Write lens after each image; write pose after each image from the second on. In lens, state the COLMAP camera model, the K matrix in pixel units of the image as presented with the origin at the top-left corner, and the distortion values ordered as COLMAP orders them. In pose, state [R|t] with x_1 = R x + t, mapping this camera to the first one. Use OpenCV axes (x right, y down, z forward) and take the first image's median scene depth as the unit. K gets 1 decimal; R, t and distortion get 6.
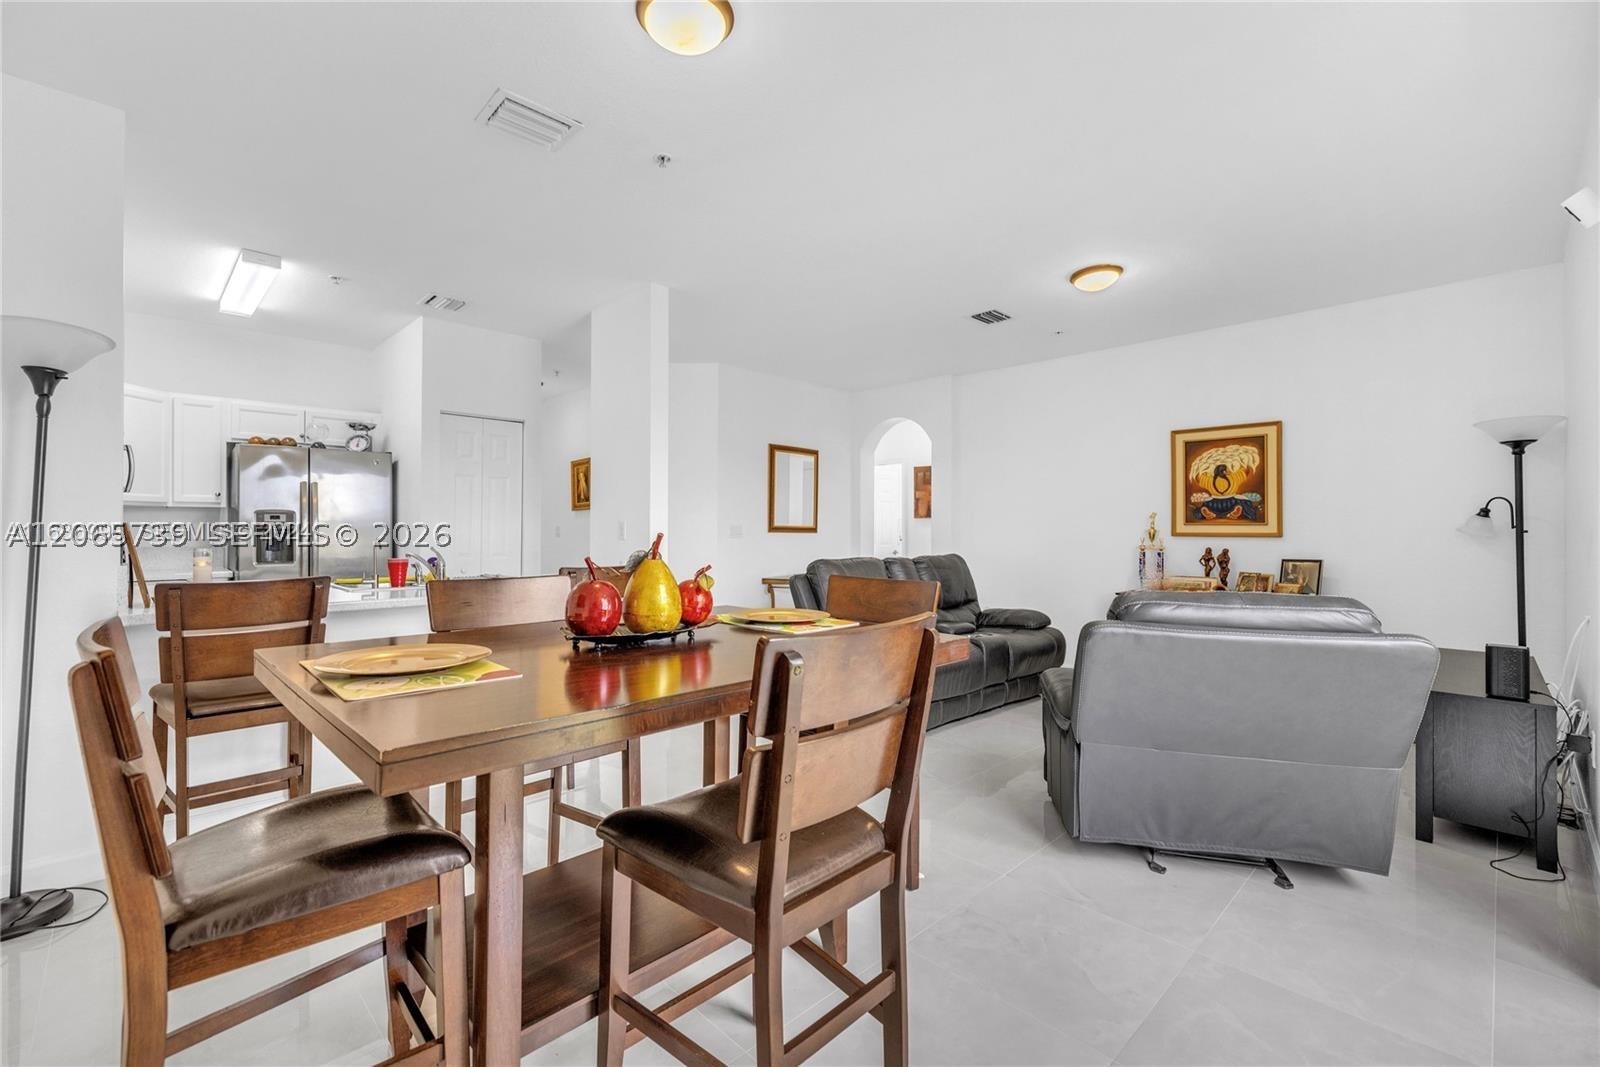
lens RADIAL K [[692.9, 0, 808.1], [0, 692.9, 528.3], [0, 0, 1]] dist [0.001267, 0.001480]
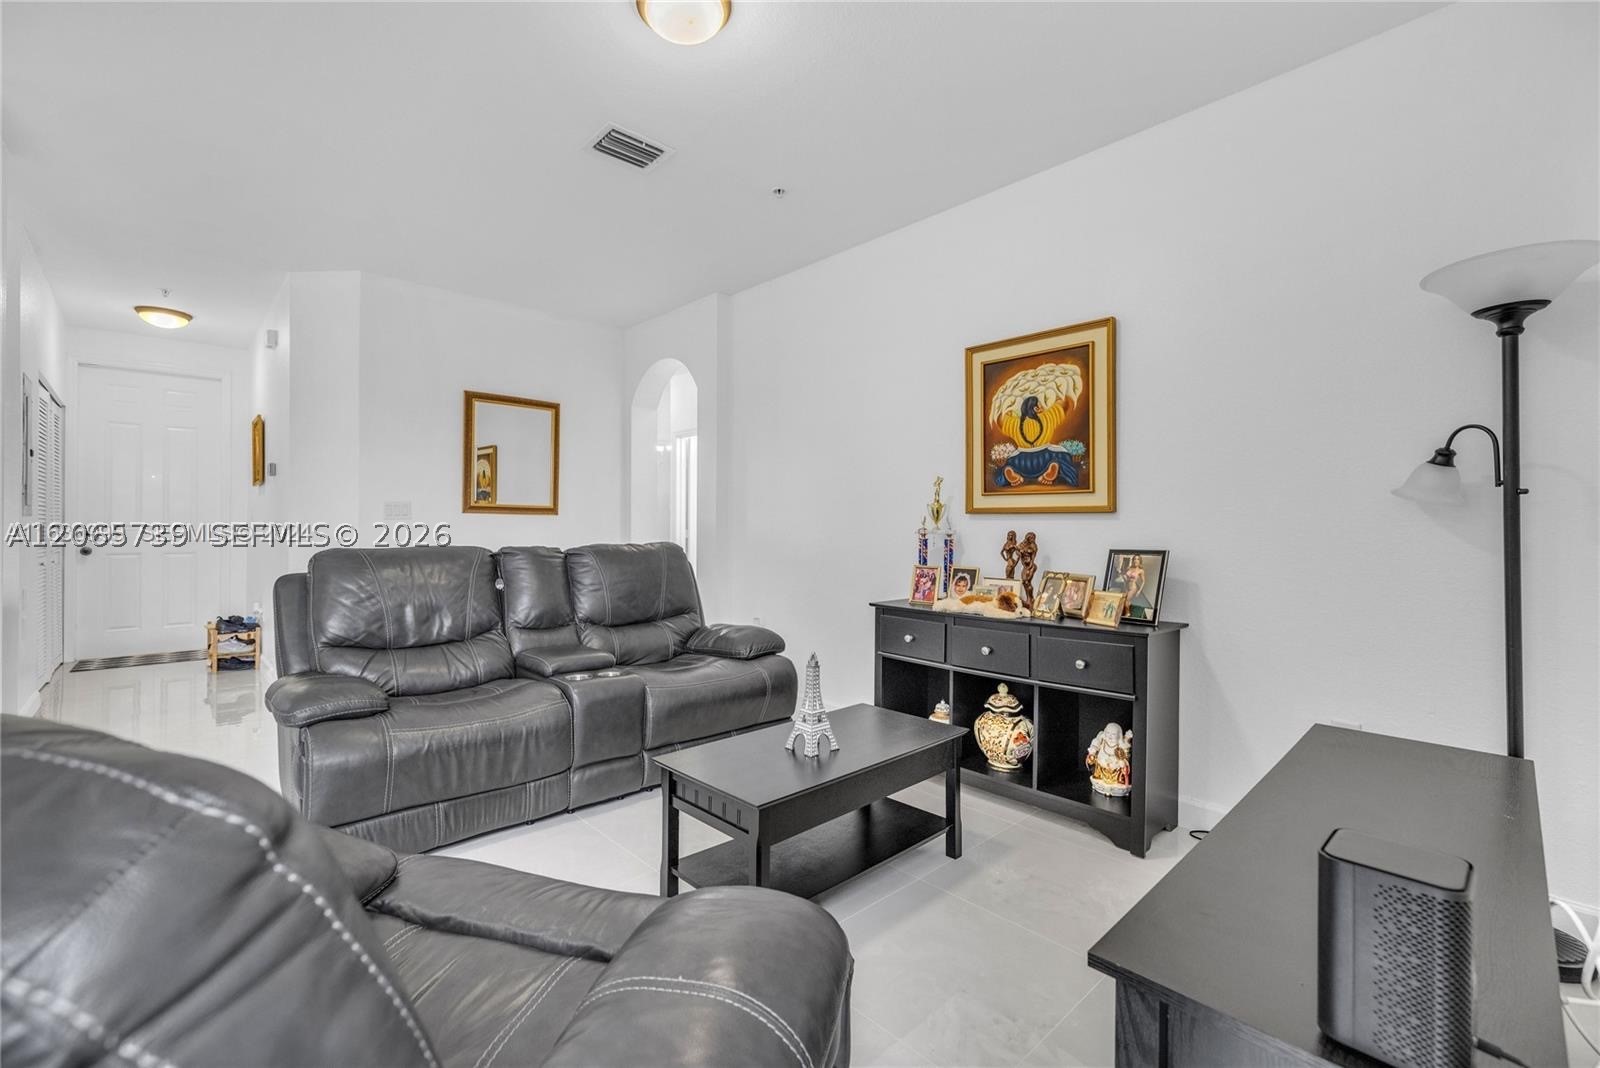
lens RADIAL K [[692.9, 0, 796.2], [0, 692.9, 527.7], [0, 0, 1]] dist [0.001267, 0.001480]
pose [[0.999566, 0.001269, -0.029446, 0.408556], [-0.001080, 0.999979, 0.006446, 0.021245], [0.029454, -0.006411, 0.999546, 0.378554]]
